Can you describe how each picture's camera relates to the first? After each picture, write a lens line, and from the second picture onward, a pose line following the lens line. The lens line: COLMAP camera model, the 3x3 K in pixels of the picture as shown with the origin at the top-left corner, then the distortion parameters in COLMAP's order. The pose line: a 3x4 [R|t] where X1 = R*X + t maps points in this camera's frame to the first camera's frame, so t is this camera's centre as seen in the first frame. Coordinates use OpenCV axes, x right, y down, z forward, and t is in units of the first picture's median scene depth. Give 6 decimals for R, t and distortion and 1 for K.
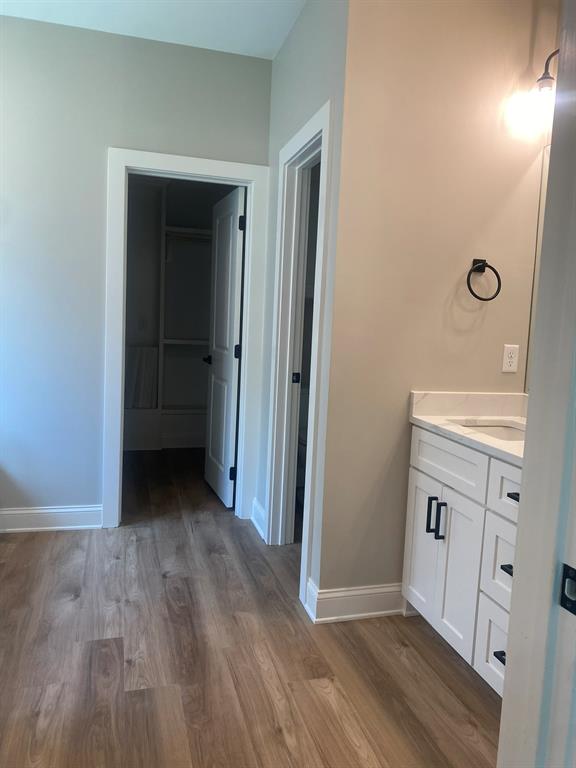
lens RADIAL K [[589.5, 0, 288.0], [0, 589.5, 384.0], [0, 0, 1]] dist [0.016114, -0.002968]
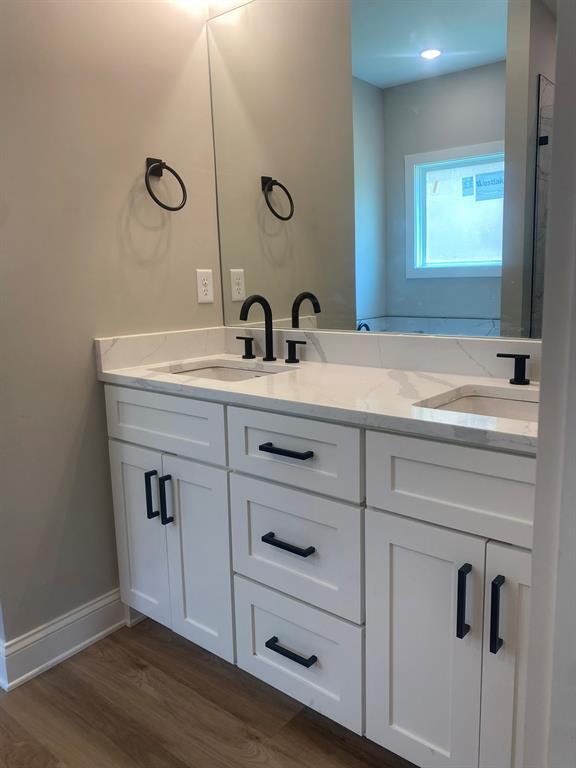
lens RADIAL K [[589.5, 0, 288.0], [0, 589.5, 384.0], [0, 0, 1]] dist [0.016114, -0.002968]
pose [[0.821452, -0.167145, 0.545233, -0.004550], [0.129146, 0.985768, 0.107622, 0.020565], [-0.555462, -0.017992, 0.831347, 0.264884]]
